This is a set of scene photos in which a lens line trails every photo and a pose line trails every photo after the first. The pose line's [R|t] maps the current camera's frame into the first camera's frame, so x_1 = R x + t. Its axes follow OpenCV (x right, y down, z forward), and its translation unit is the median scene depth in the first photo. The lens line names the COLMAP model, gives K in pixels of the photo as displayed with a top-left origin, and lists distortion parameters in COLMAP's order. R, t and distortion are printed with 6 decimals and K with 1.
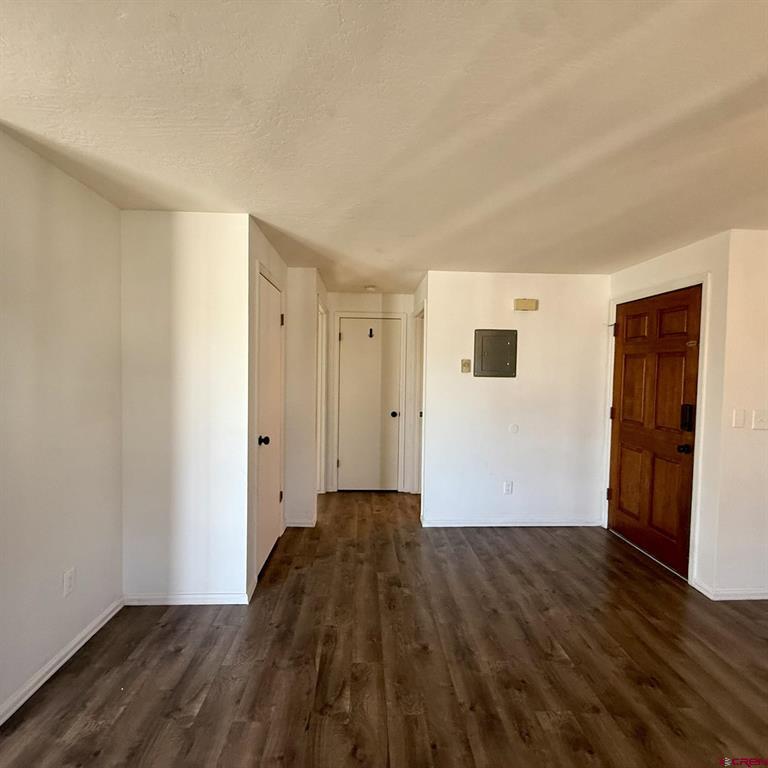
lens RADIAL K [[407.5, 0, 381.4], [0, 407.5, 385.4], [0, 0, 1]] dist [0.000280, -0.000541]
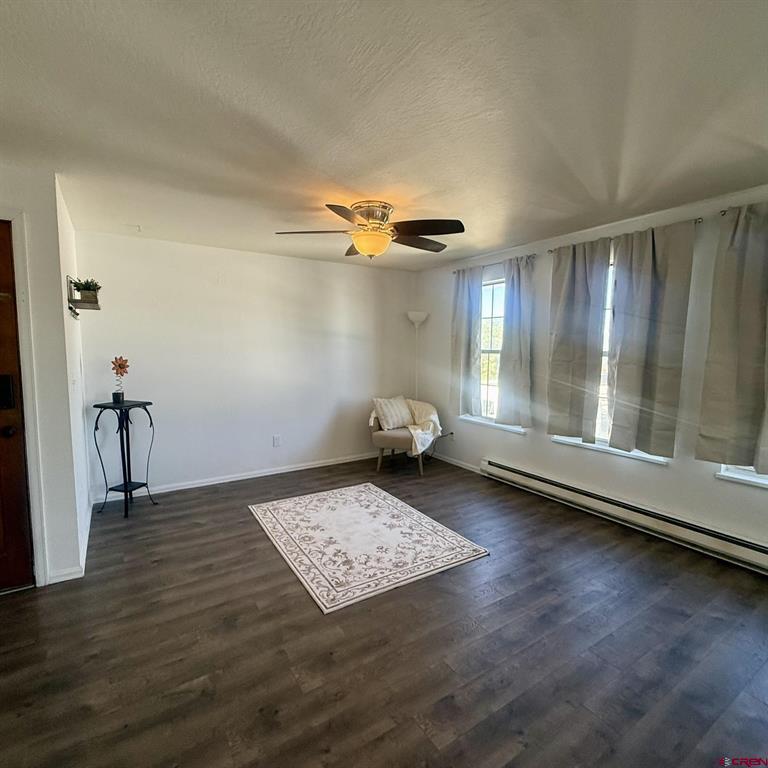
lens RADIAL K [[407.5, 0, 381.4], [0, 407.5, 385.4], [0, 0, 1]] dist [0.000280, -0.000541]
pose [[-0.504542, -0.099071, 0.857685, -0.270348], [0.018248, 0.991949, 0.125314, -0.017820], [-0.863195, 0.078878, -0.498672, 0.740279]]
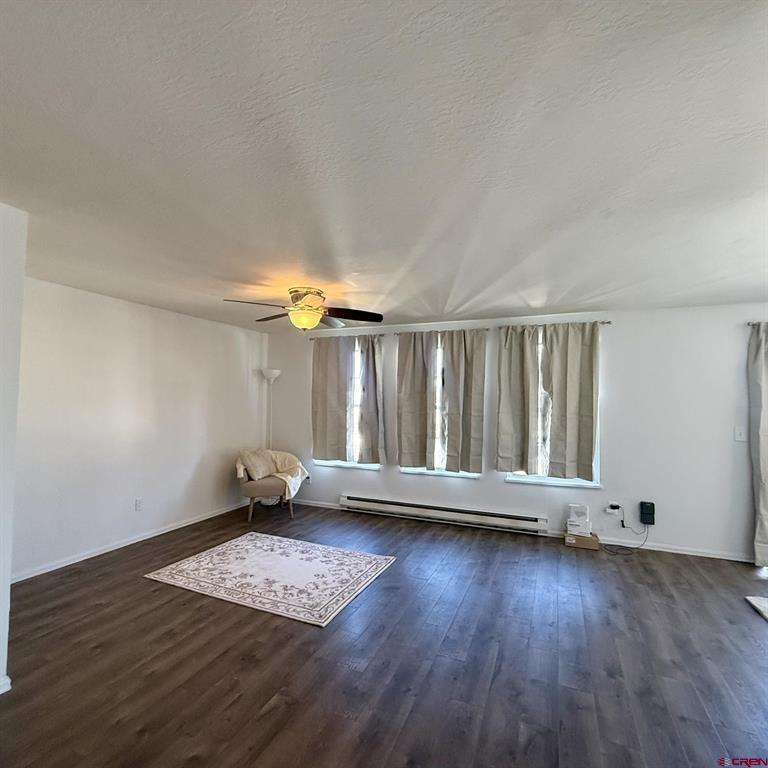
lens RADIAL K [[407.5, 0, 381.4], [0, 407.5, 385.4], [0, 0, 1]] dist [0.000280, -0.000541]
pose [[-0.903898, -0.010404, 0.427621, -0.113274], [-0.010923, 0.999940, 0.001239, -0.040378], [-0.427608, -0.003551, -0.903957, 1.227242]]
